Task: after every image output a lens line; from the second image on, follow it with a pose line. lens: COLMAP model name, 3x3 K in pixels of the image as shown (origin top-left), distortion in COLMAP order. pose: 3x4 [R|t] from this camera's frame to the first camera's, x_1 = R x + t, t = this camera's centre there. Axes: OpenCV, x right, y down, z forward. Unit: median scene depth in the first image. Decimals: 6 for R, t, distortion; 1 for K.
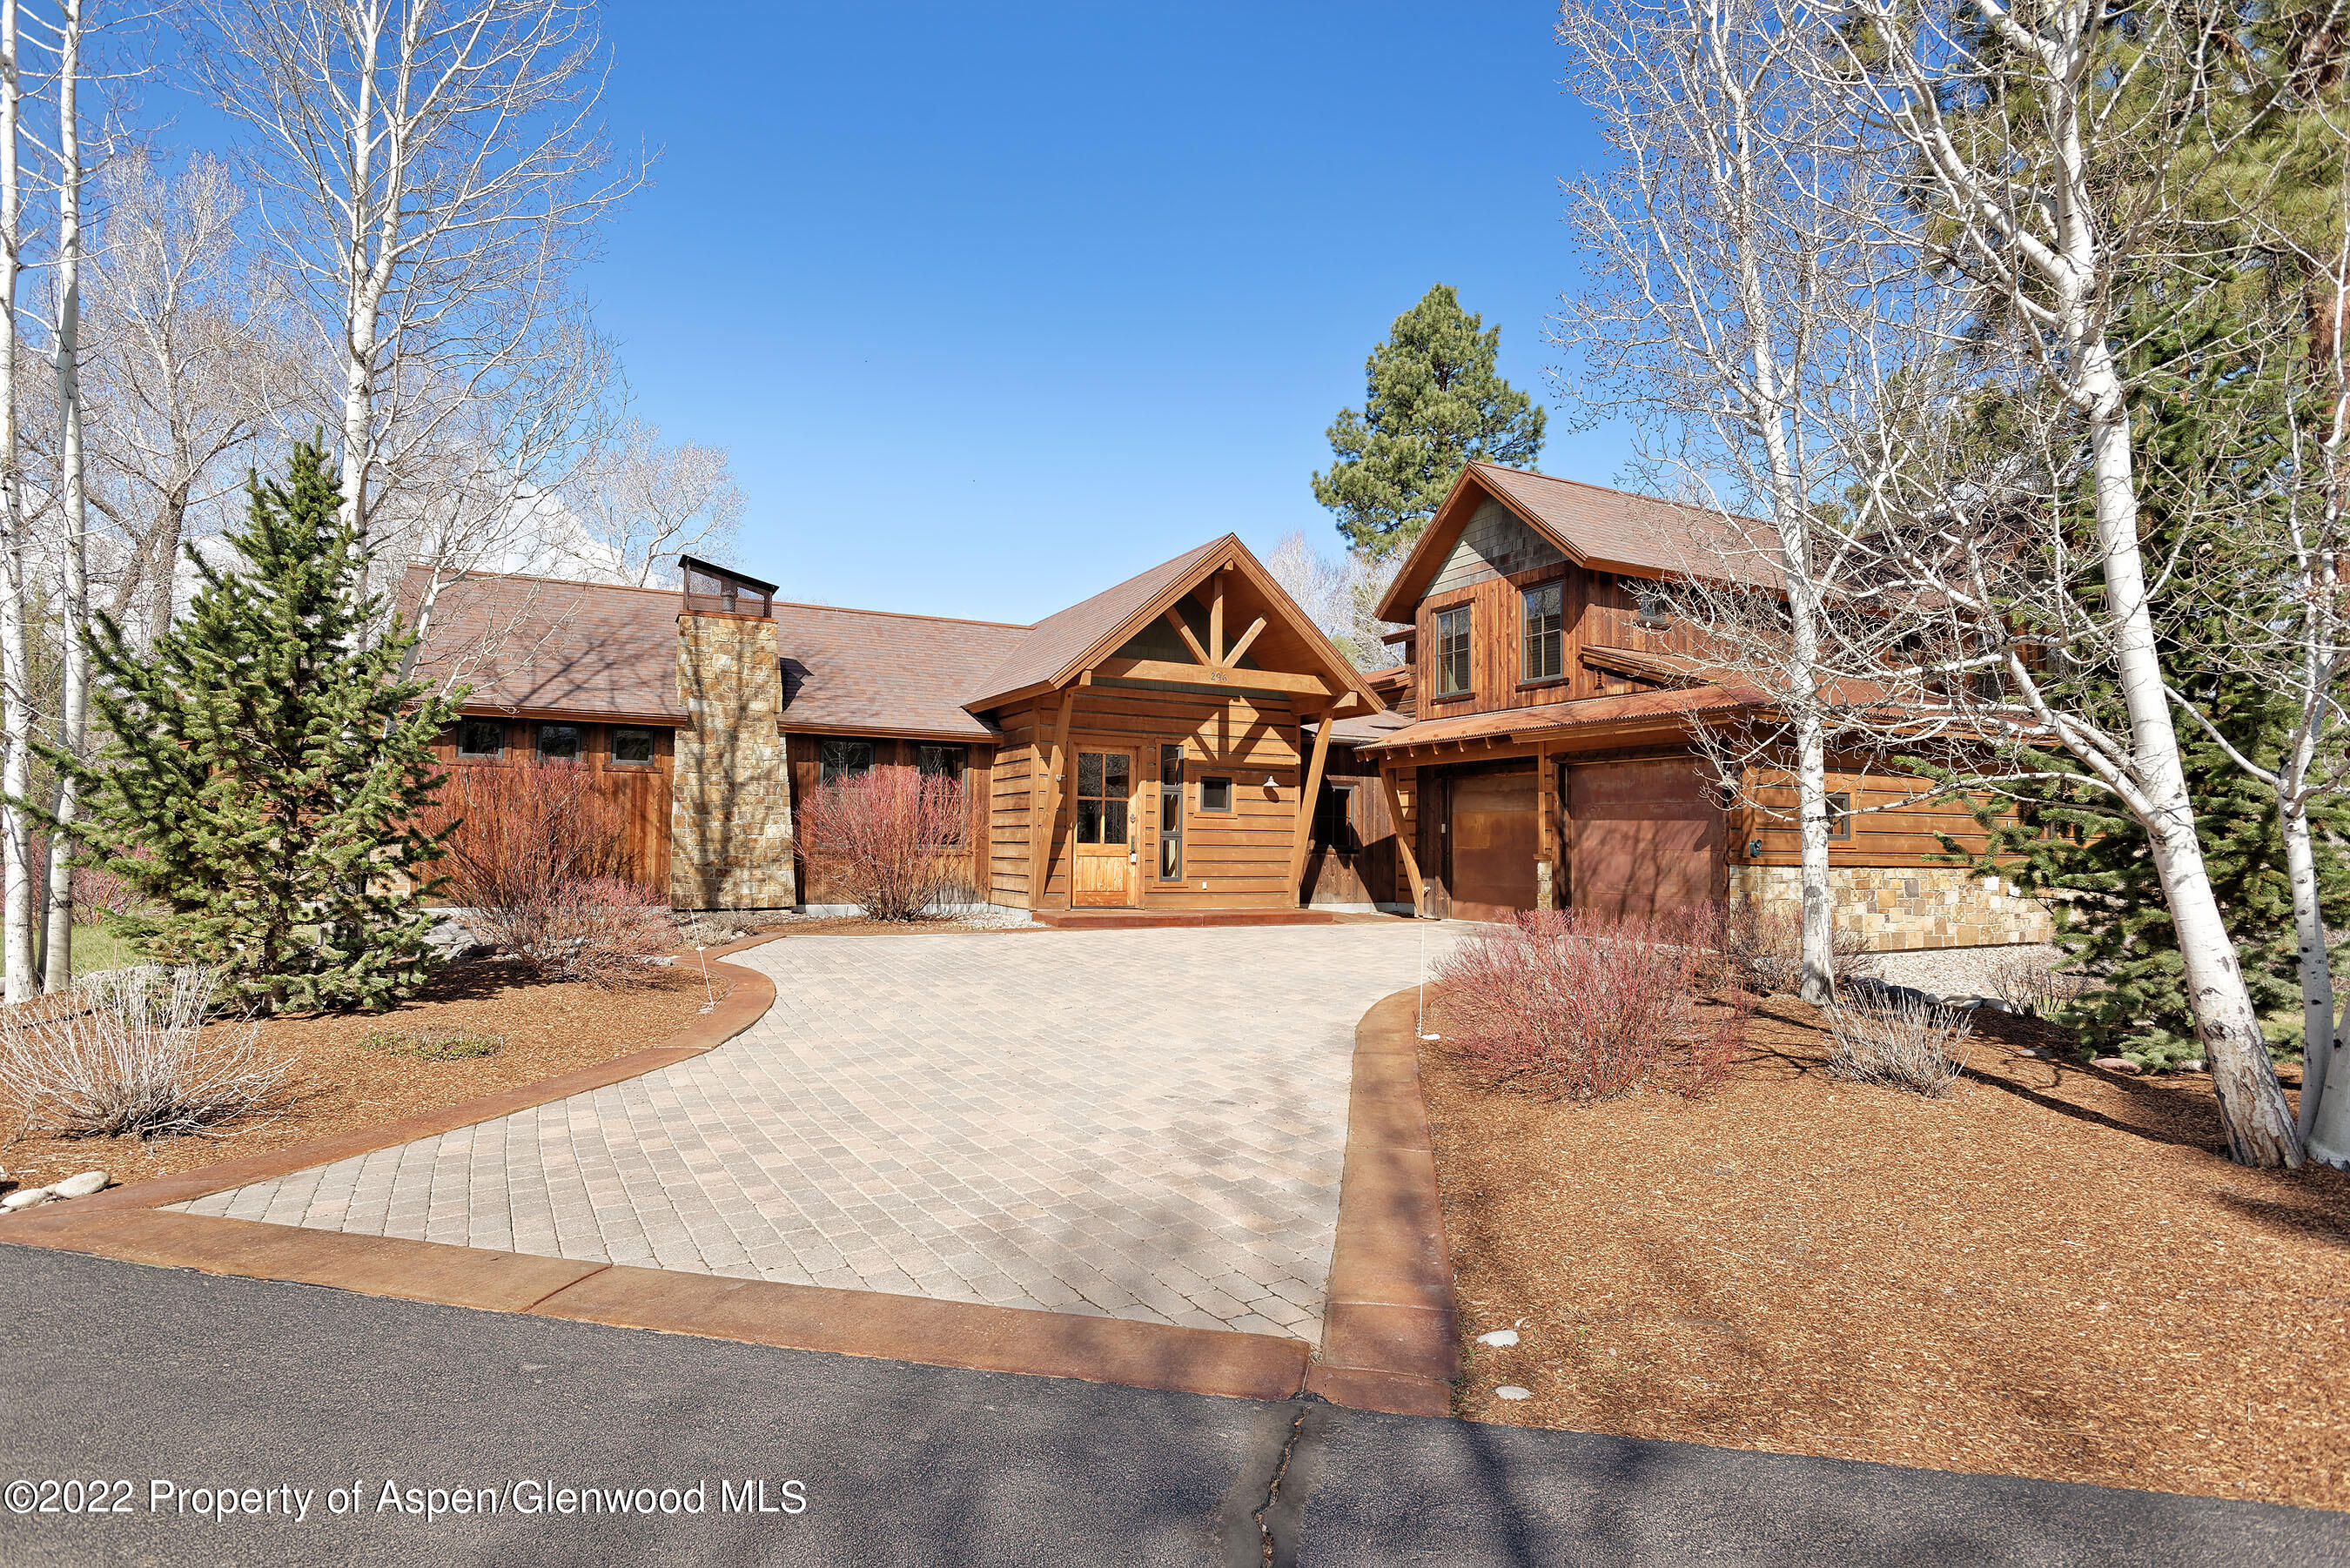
lens RADIAL K [[1208.2, 0, 1178.2], [0, 1208.2, 760.6], [0, 0, 1]] dist [-0.028814, -0.000046]
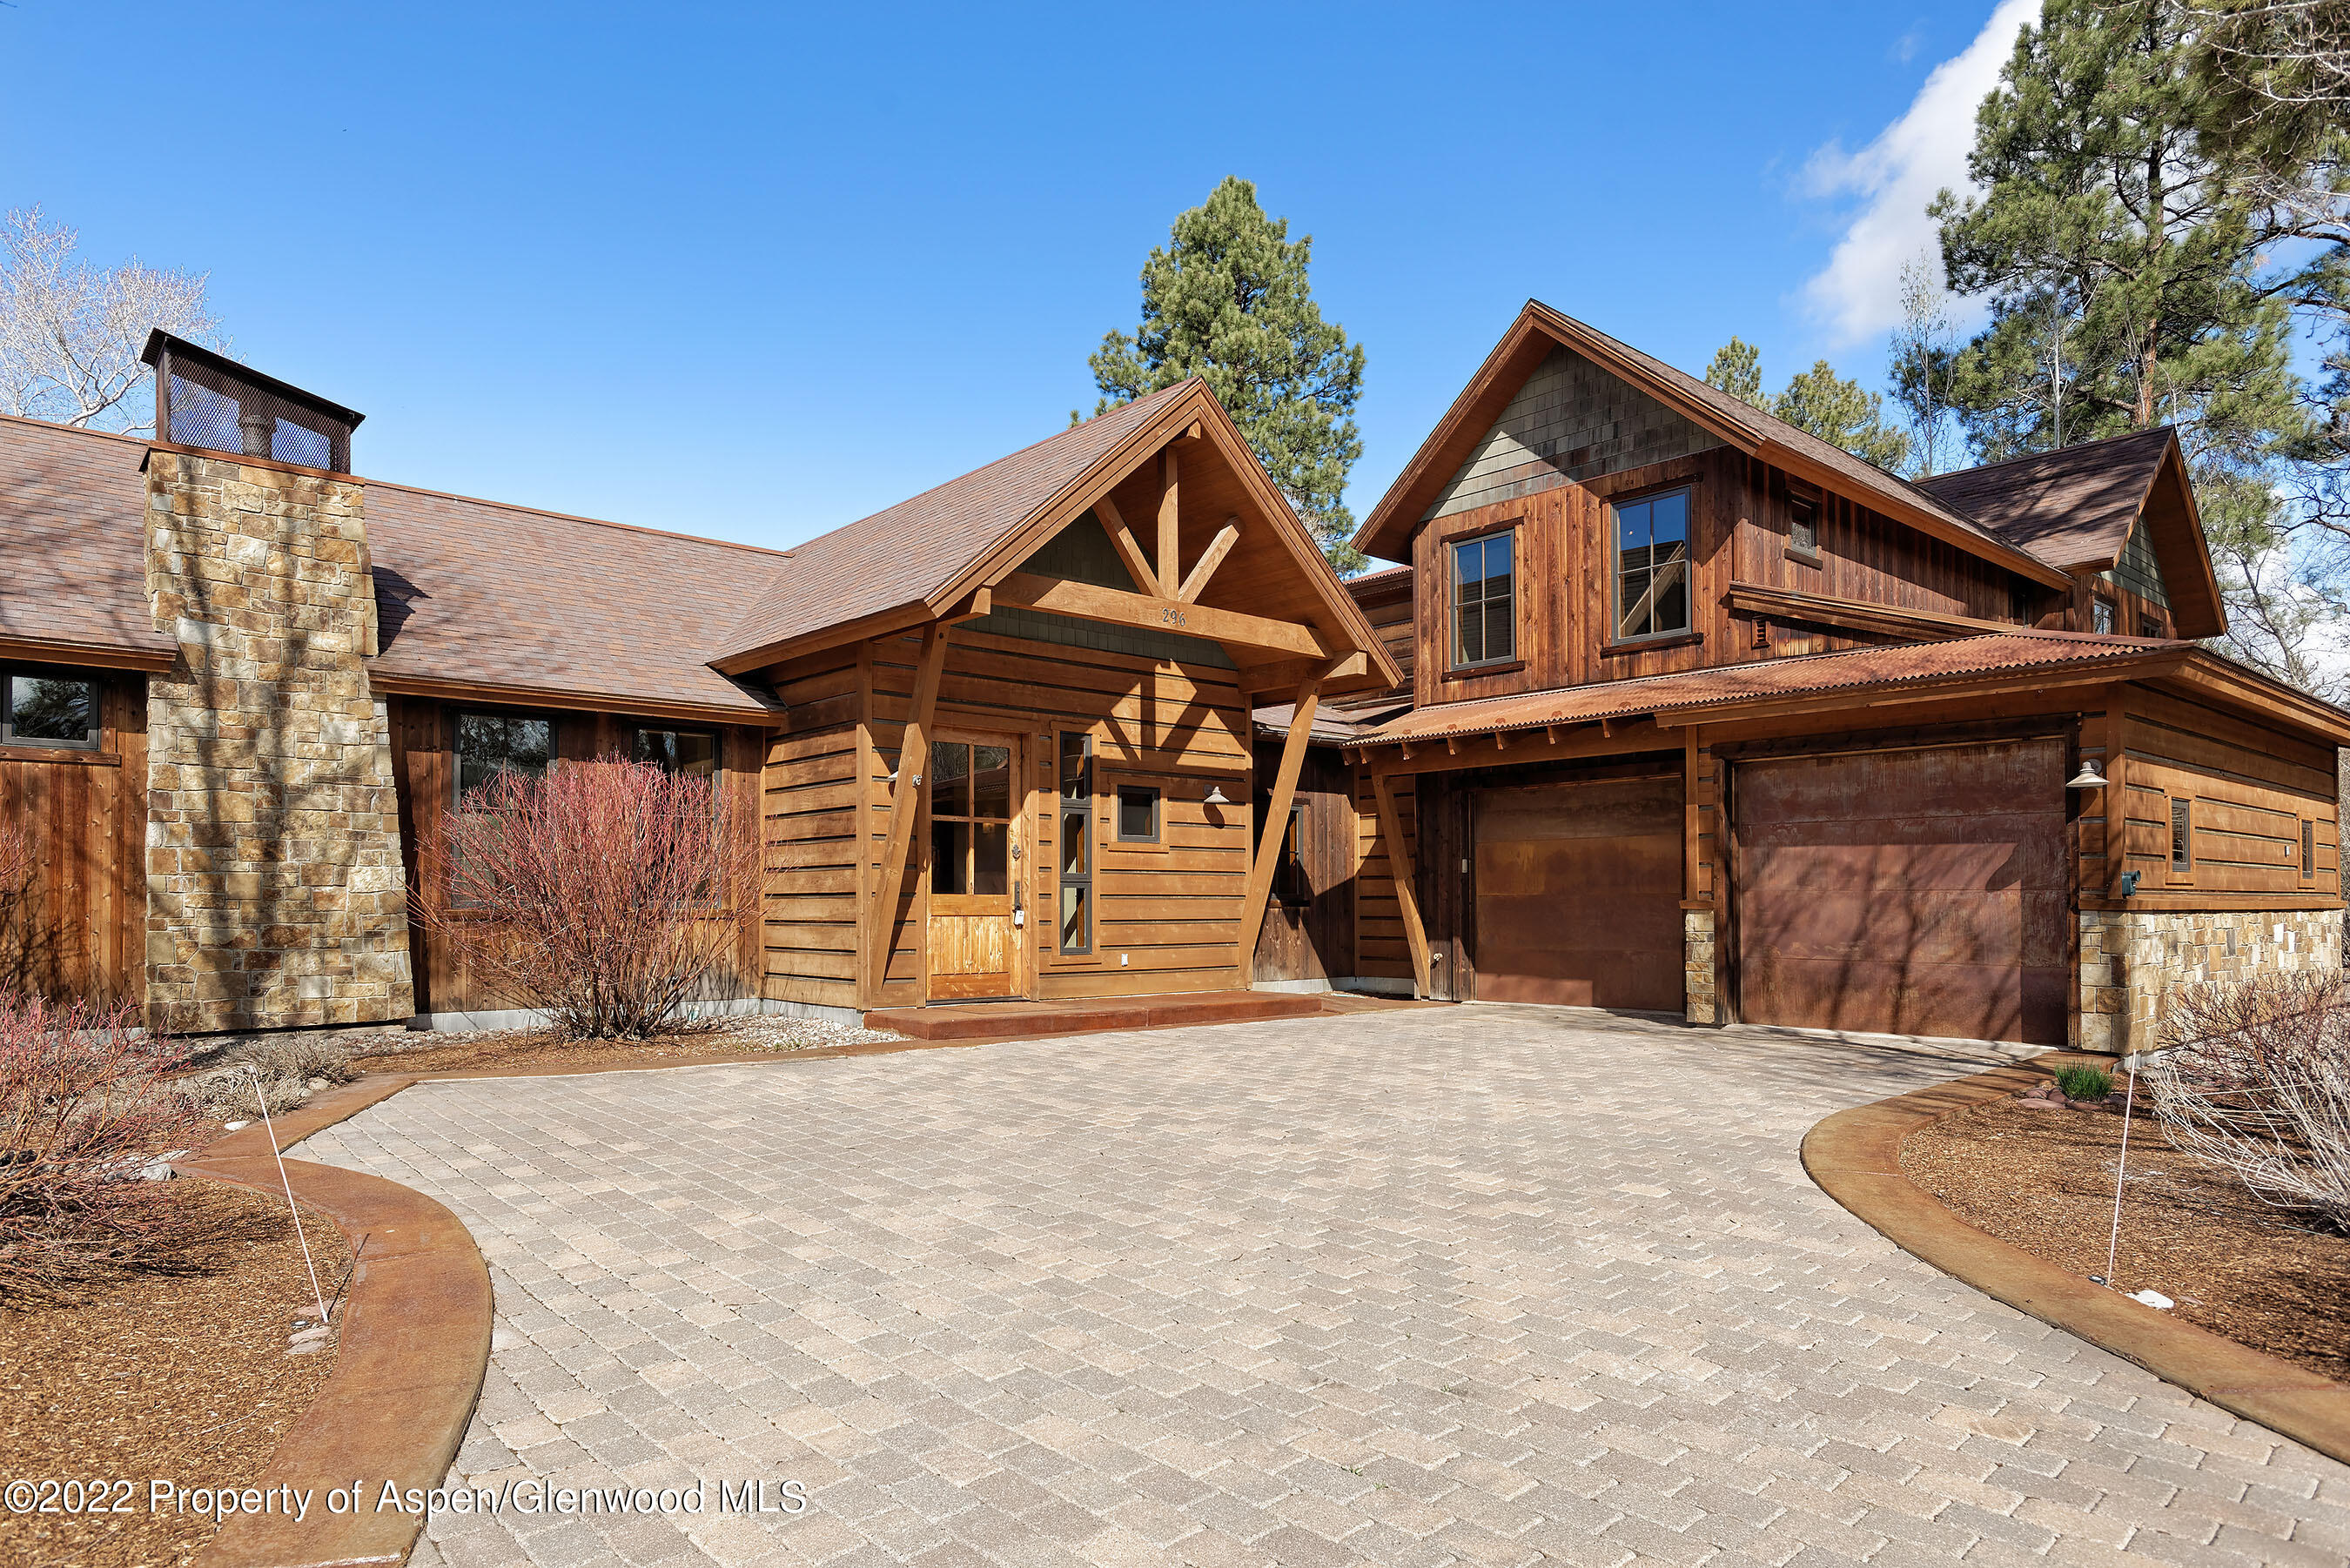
lens RADIAL K [[1418.8, 0, 1169.9], [0, 1418.8, 866.7], [0, 0, 1]] dist [-0.000128, 0.002597]
pose [[0.970502, -0.008733, 0.240934, -0.137236], [-0.002135, 0.998993, 0.044810, 0.023241], [-0.241083, -0.044003, 0.969507, 0.295227]]
